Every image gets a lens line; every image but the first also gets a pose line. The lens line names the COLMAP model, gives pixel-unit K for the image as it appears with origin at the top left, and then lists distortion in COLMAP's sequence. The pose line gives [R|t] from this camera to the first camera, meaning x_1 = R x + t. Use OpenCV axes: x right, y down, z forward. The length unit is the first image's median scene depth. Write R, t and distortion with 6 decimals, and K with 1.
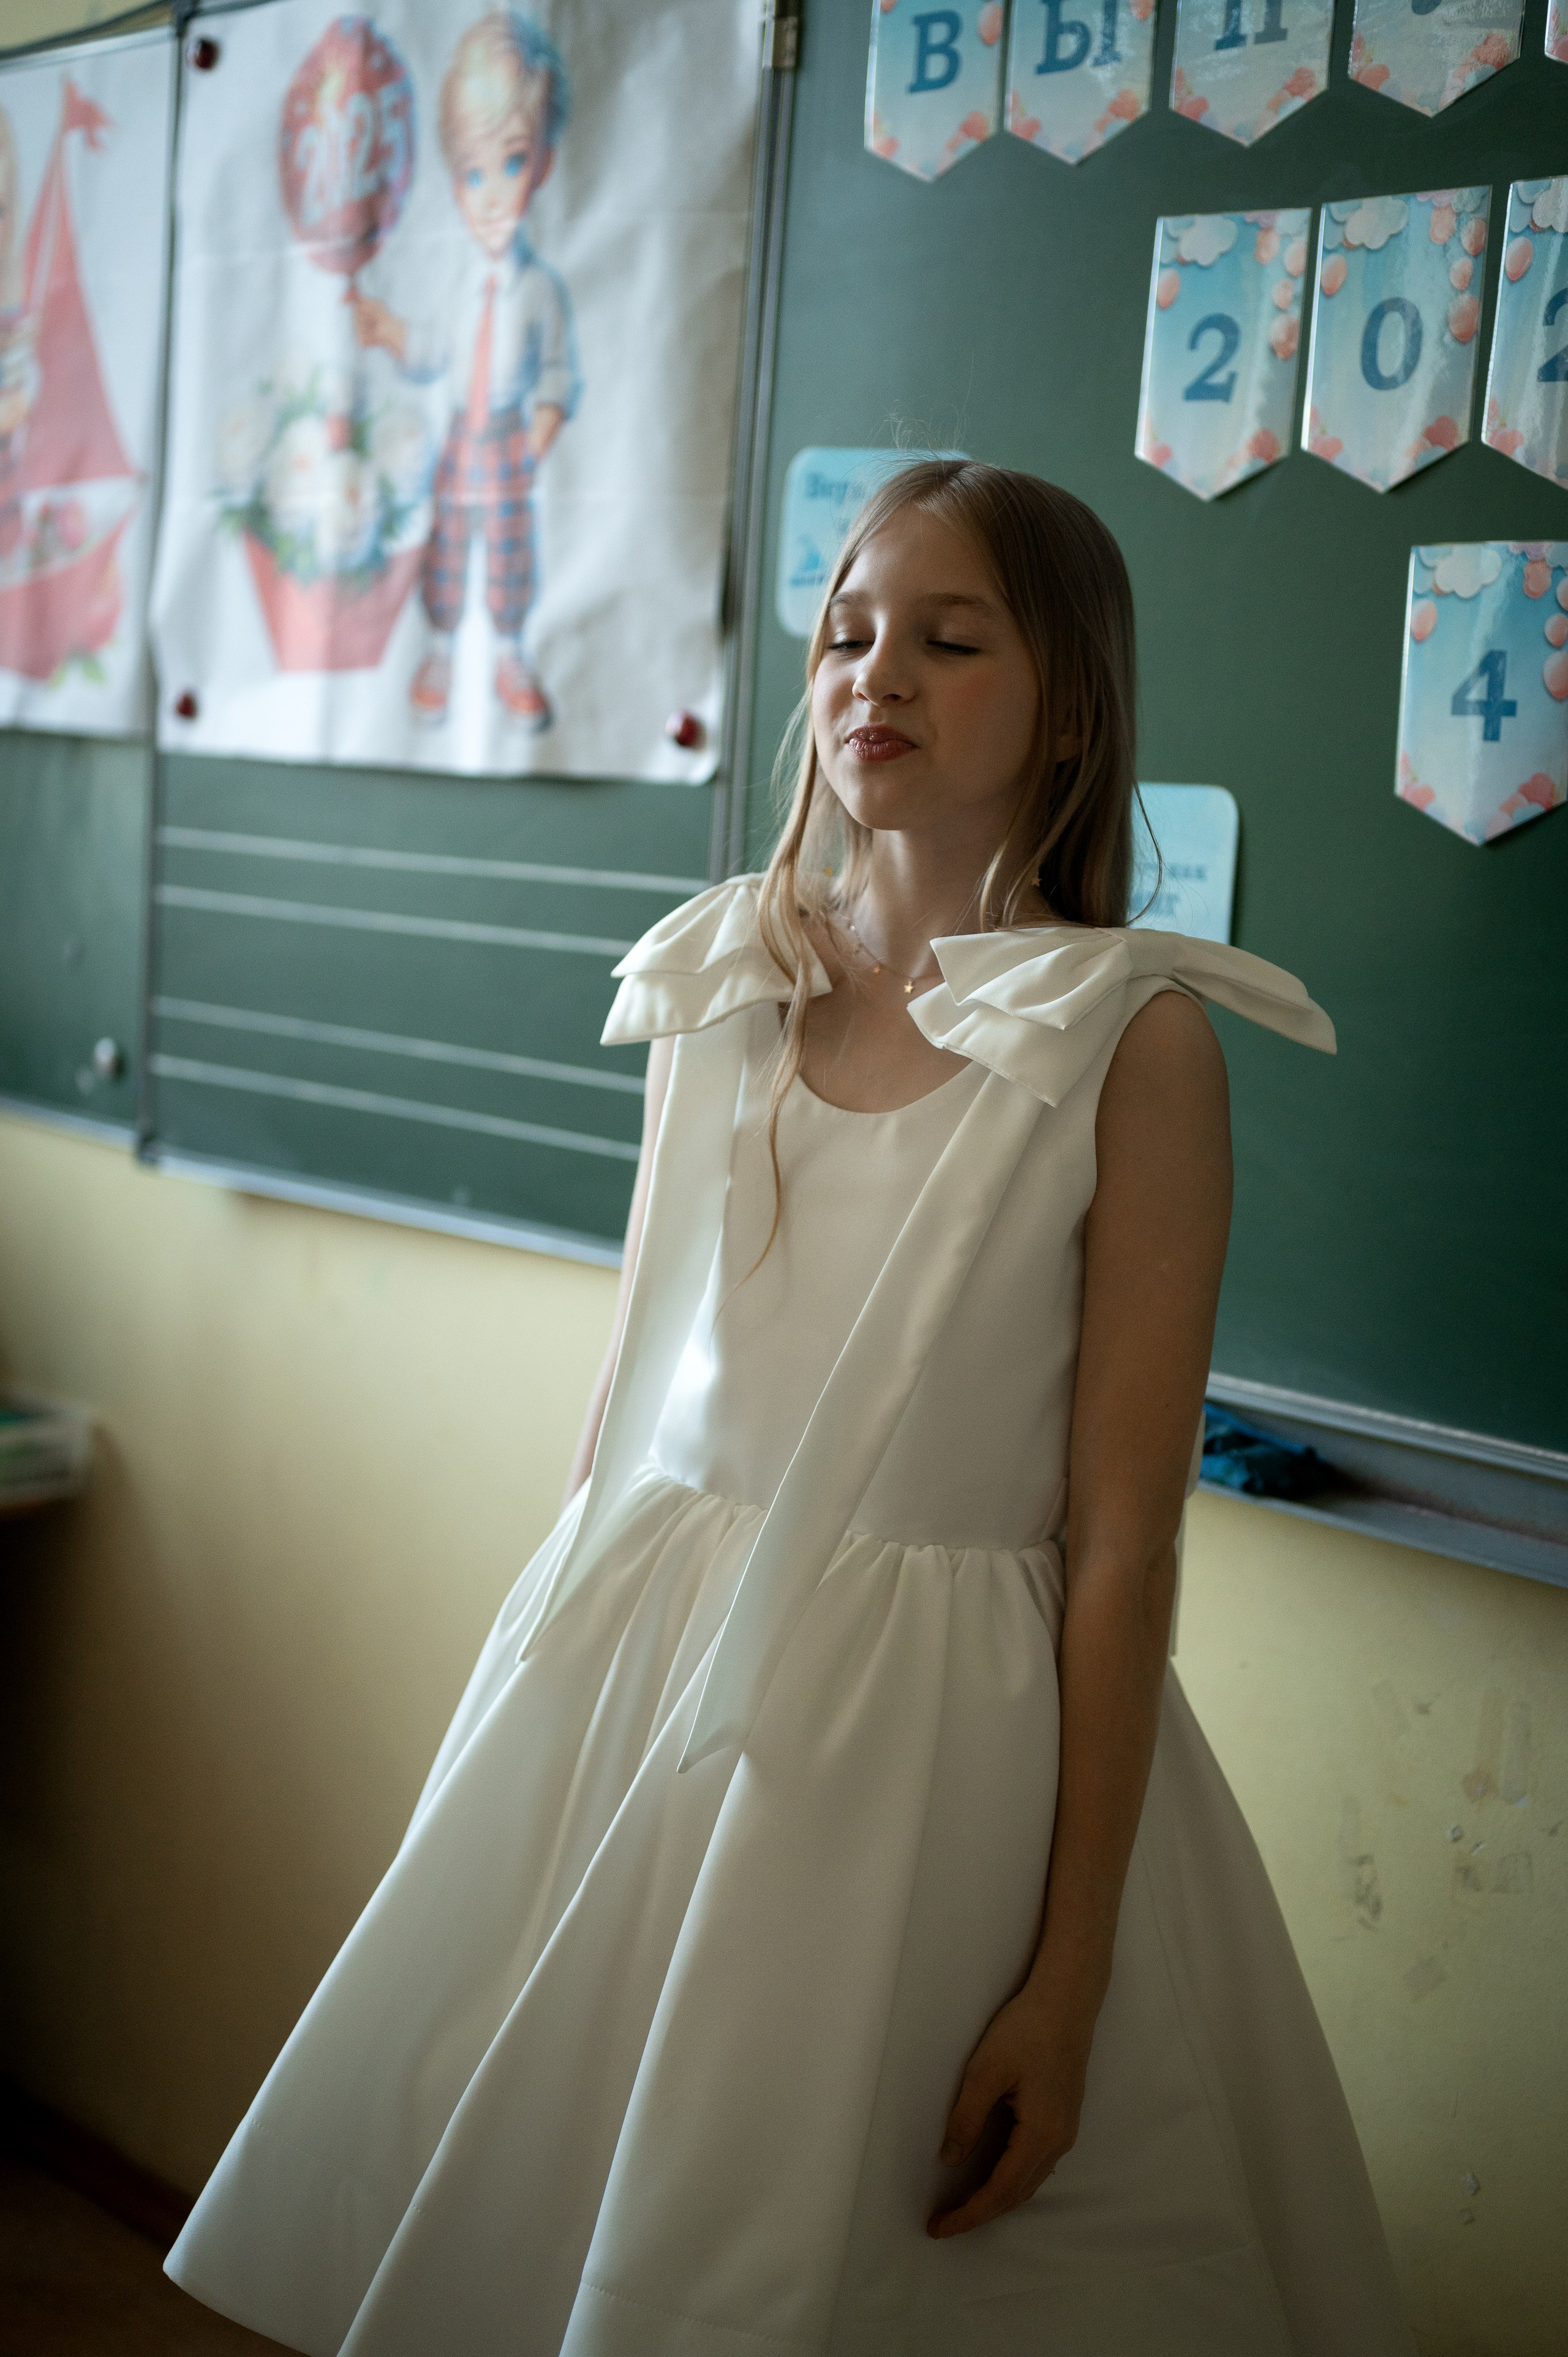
lens RADIAL K [[3460.5, 0, 722.6], [0, 3460.5, 1147.7], [0, 0, 1]] dist [0.001550, 0.000000]
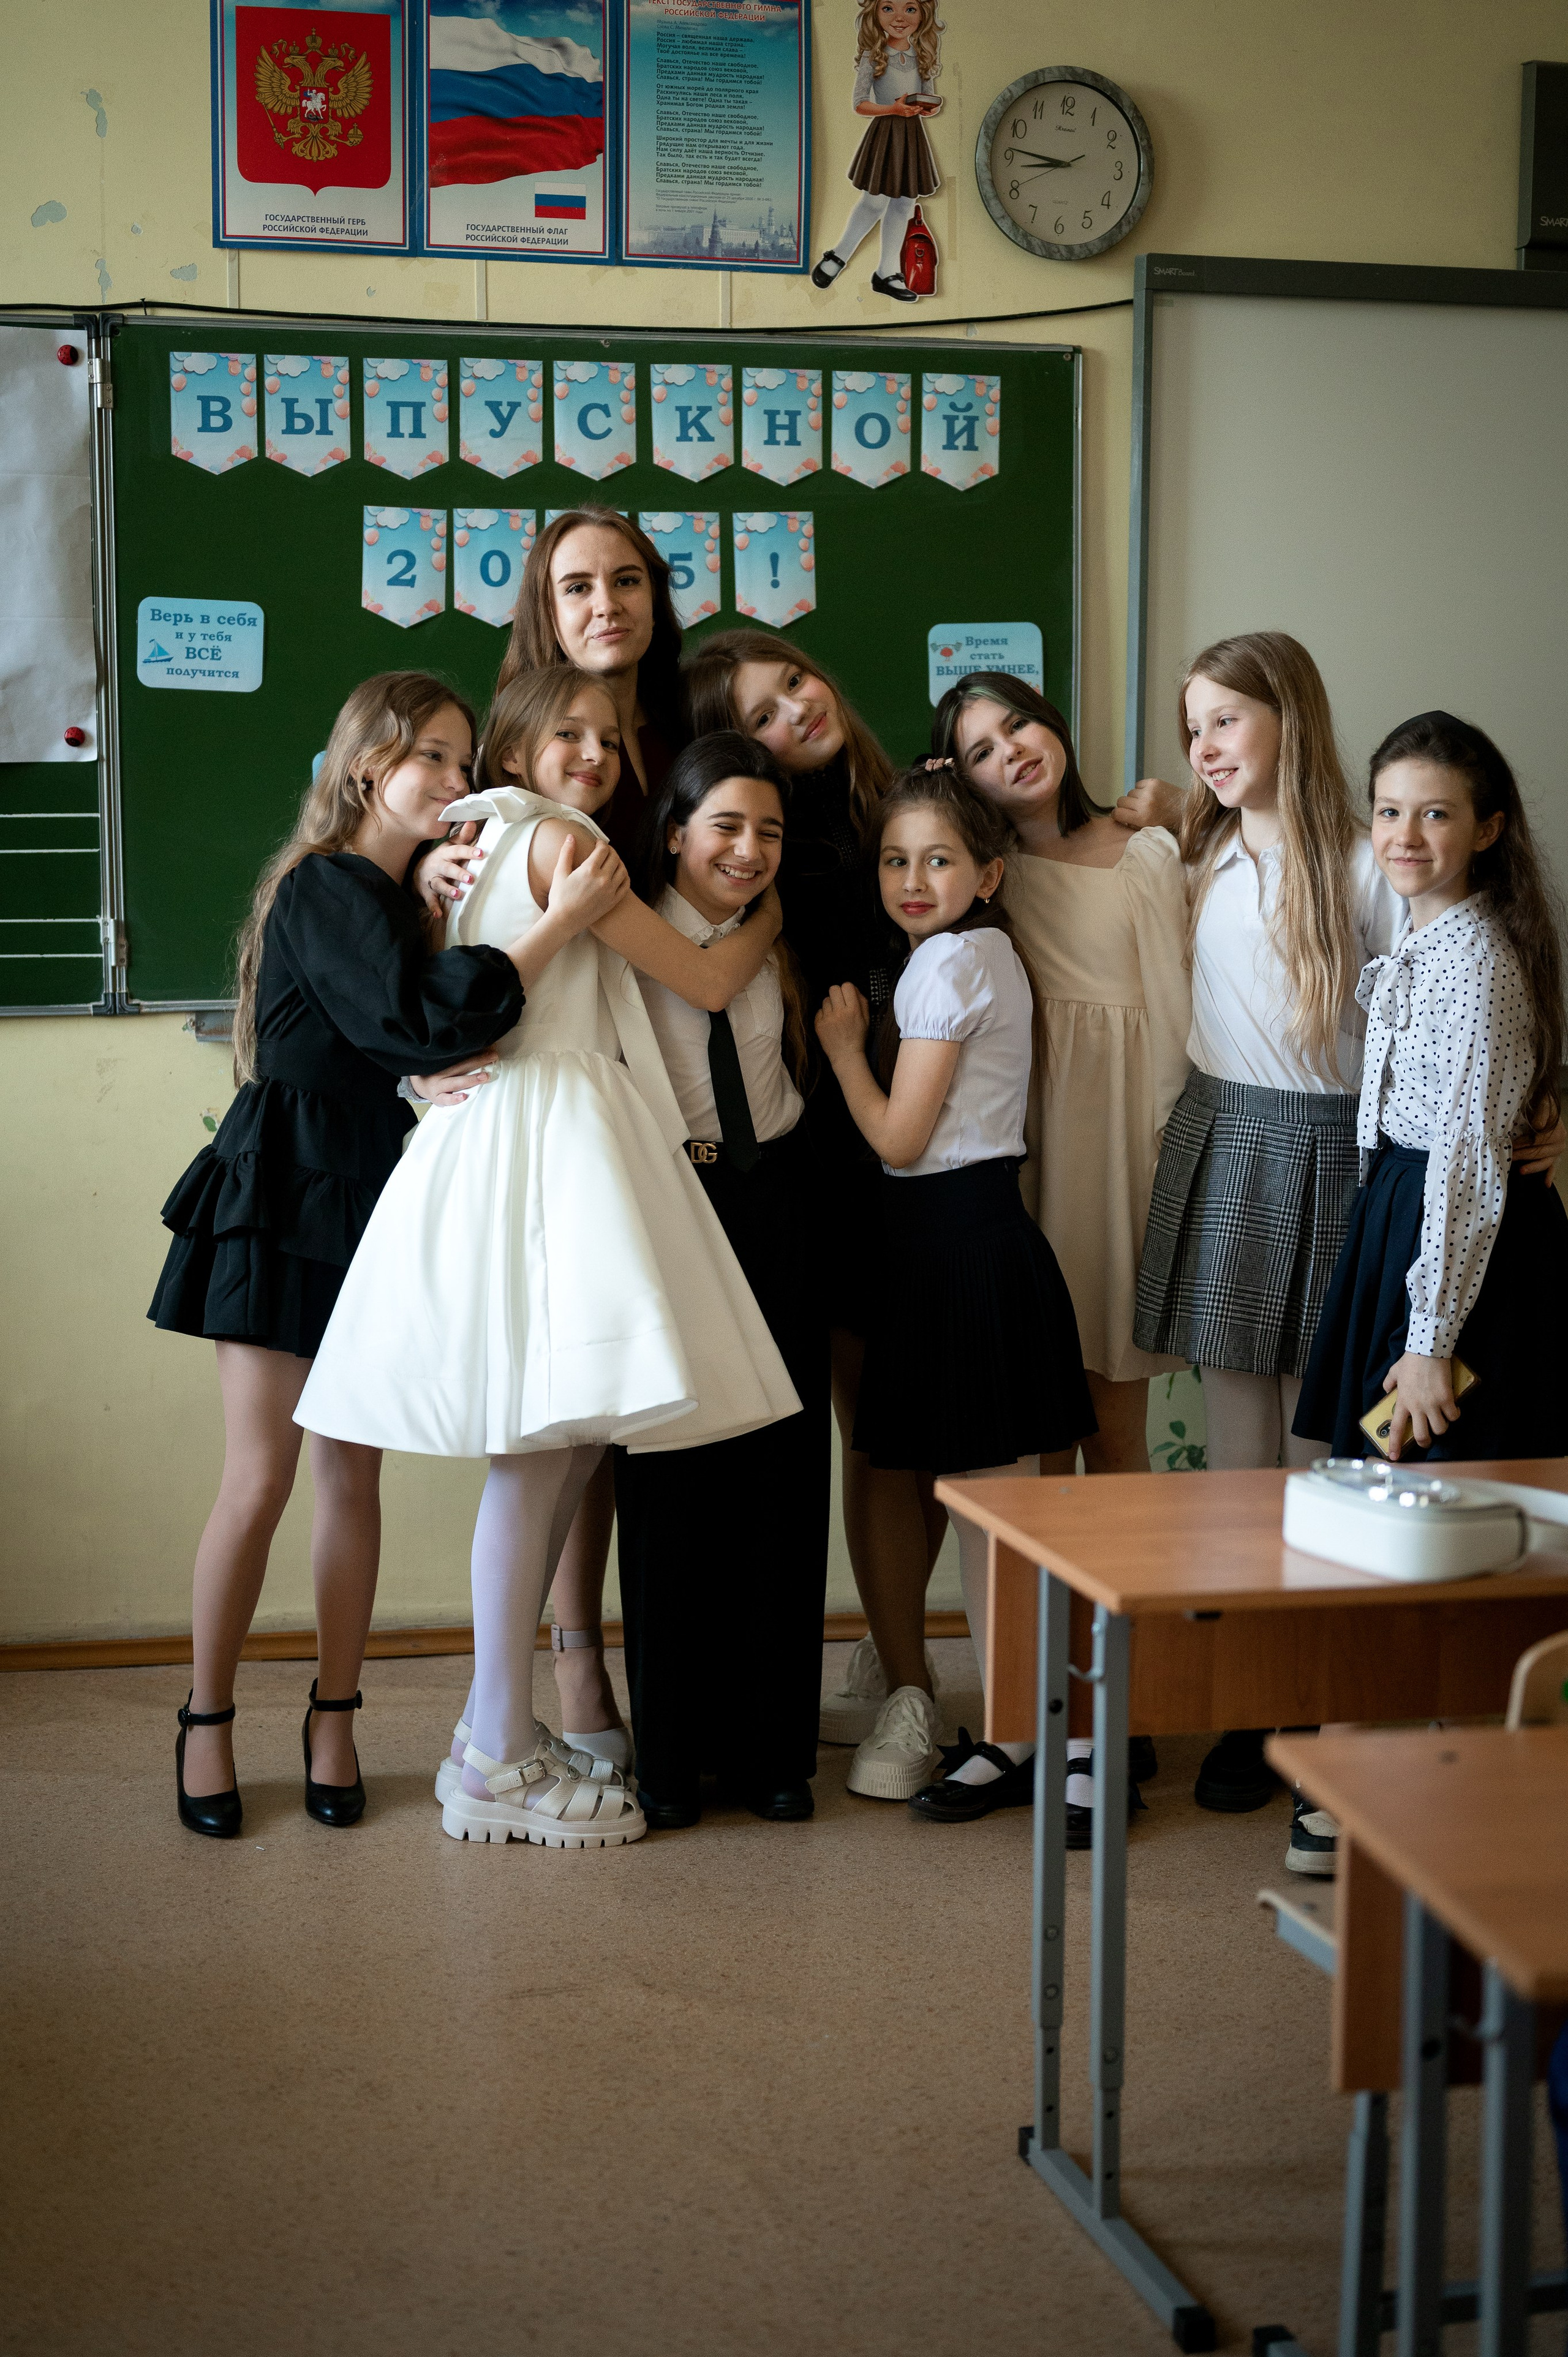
lens RADIAL K [[3460.5, 0, 782.2], [0, 3460.5, 1177.1], [0, 0, 1]] dist [0.001550, 0.000000]
pose [[0.455606, -0.155463, 0.876501, -1.526853], [0.129993, 0.985696, 0.107260, -0.031140], [-0.880639, 0.065070, 0.469299, -0.251429]]
